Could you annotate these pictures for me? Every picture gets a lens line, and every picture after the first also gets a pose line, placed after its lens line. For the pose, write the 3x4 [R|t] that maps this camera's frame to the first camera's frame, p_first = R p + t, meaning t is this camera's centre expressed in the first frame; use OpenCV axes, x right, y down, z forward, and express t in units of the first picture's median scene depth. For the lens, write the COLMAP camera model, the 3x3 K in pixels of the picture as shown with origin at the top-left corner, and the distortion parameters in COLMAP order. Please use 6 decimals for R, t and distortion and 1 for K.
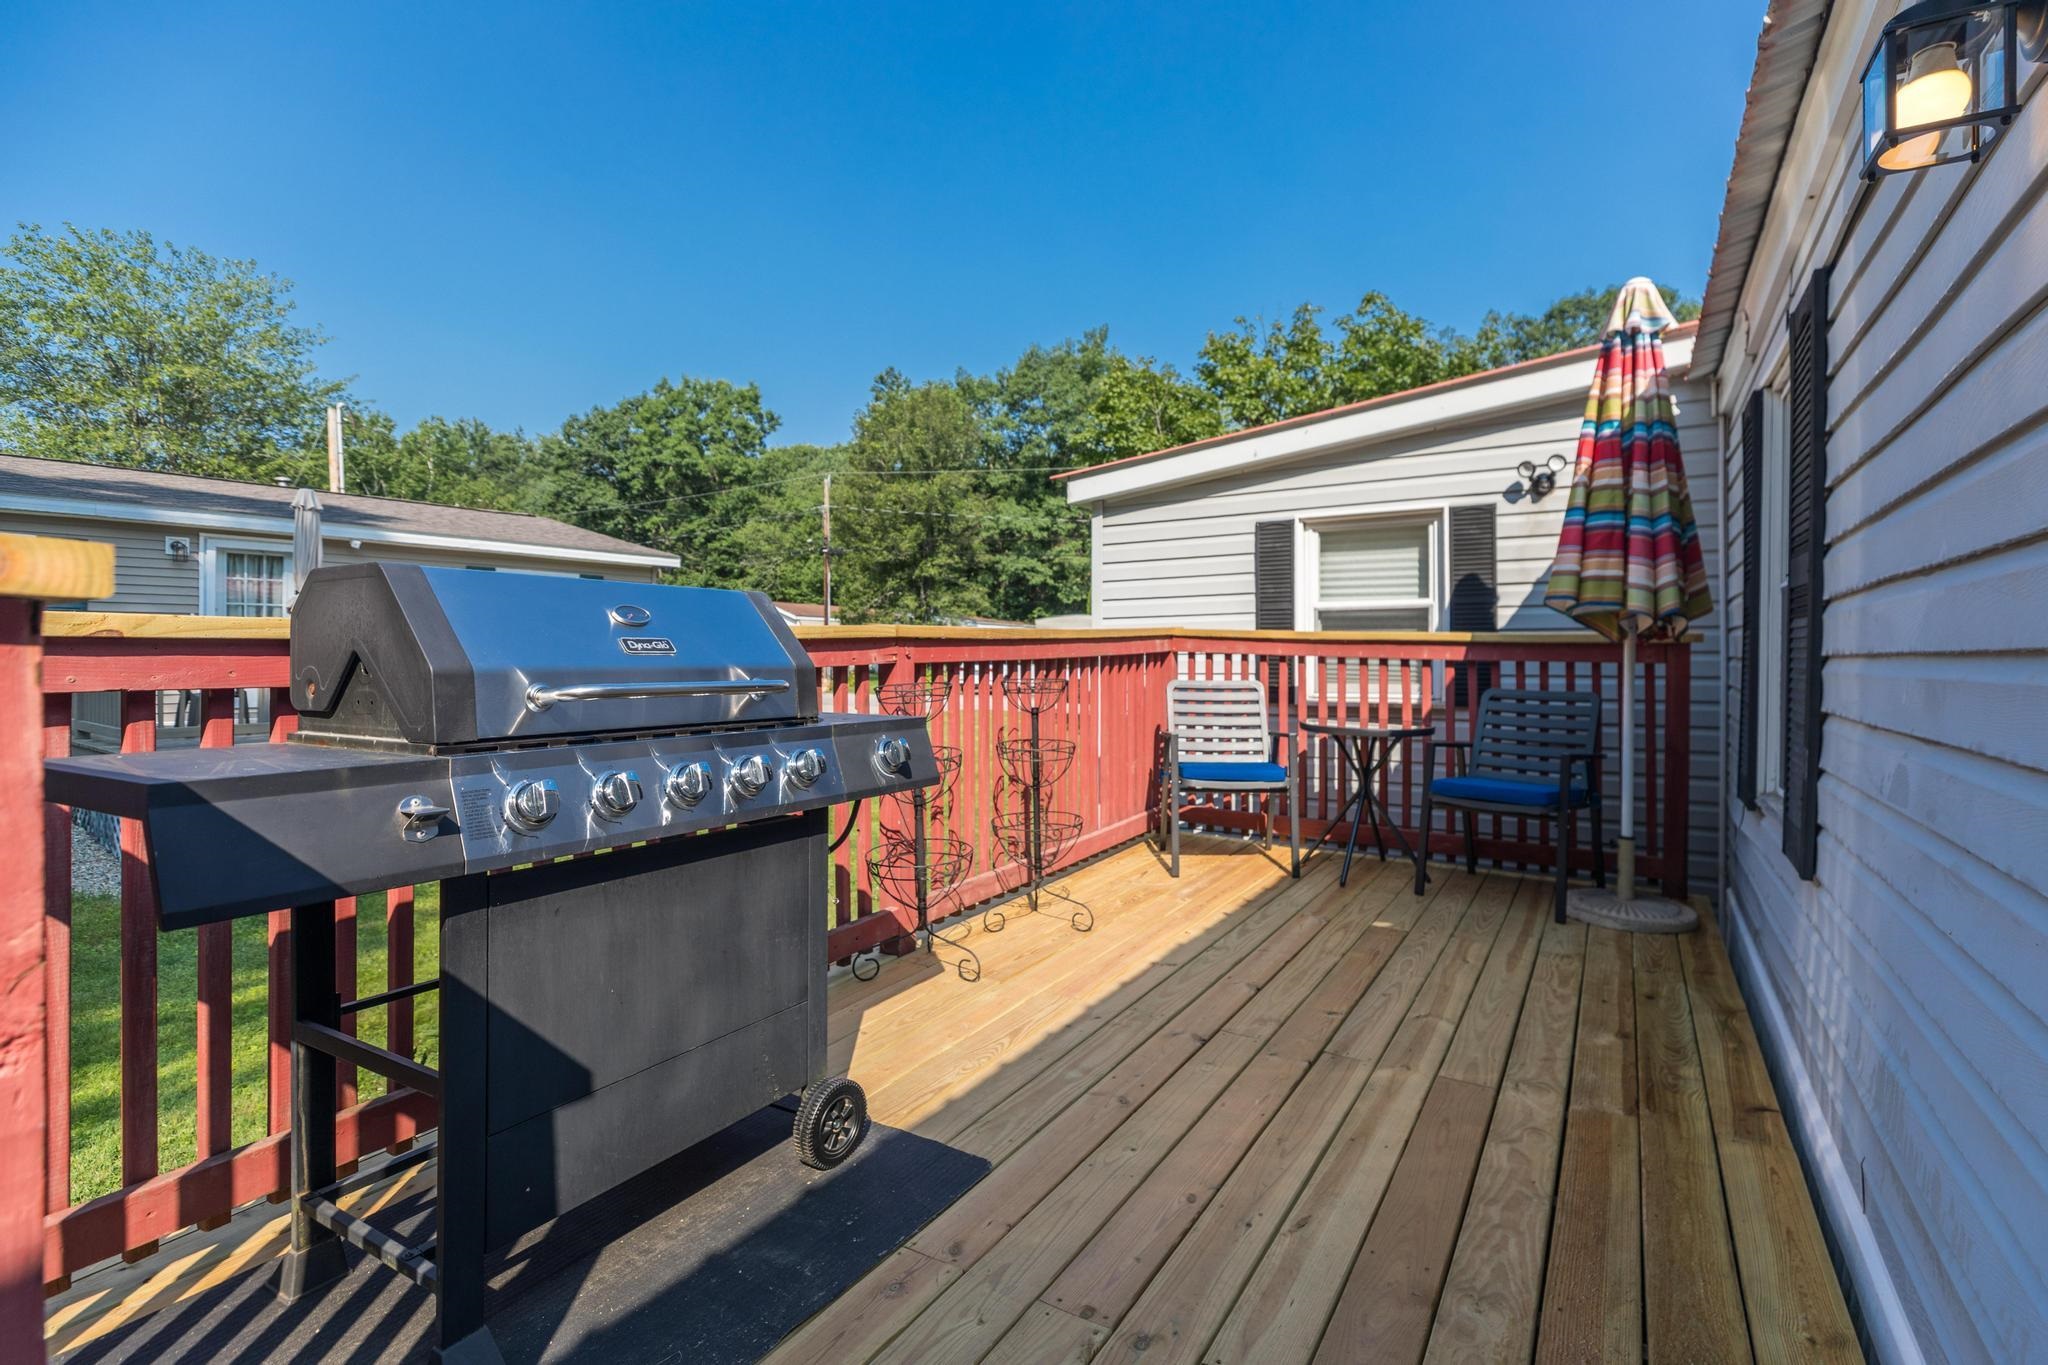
lens RADIAL K [[964.2, 0, 1024.5], [0, 964.2, 668.4], [0, 0, 1]] dist [-0.001384, -0.000065]
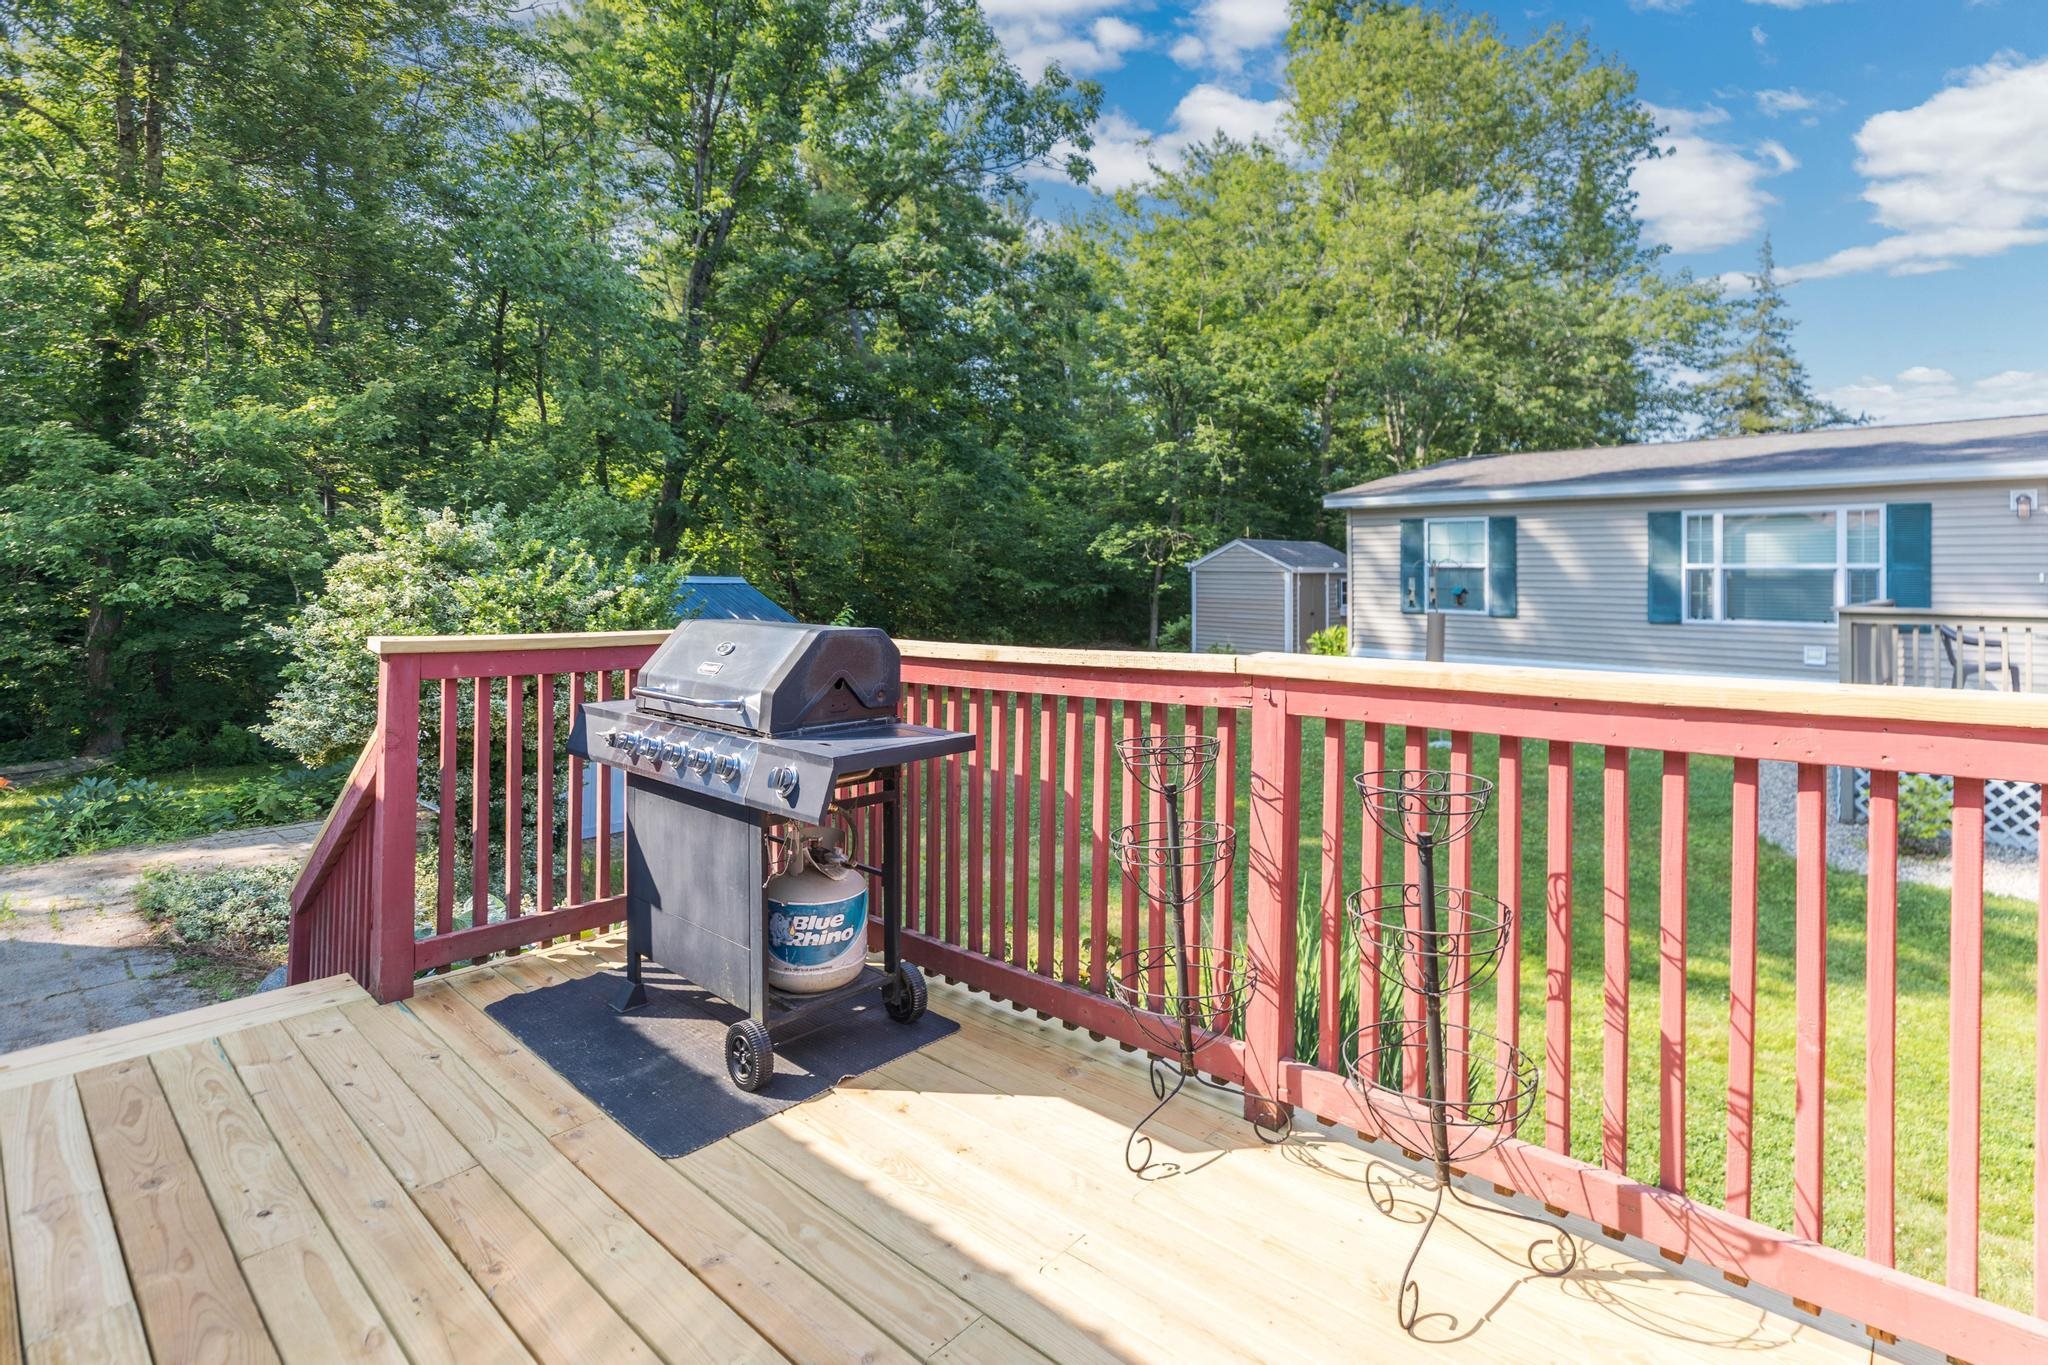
lens RADIAL K [[964.2, 0, 1035.1], [0, 964.2, 592.8], [0, 0, 1]] dist [-0.001384, -0.000065]
pose [[-0.172768, -0.003094, -0.984958, 0.877342], [-0.021229, 0.999774, 0.000583, -0.121588], [0.984734, 0.021010, -0.172794, 1.429417]]
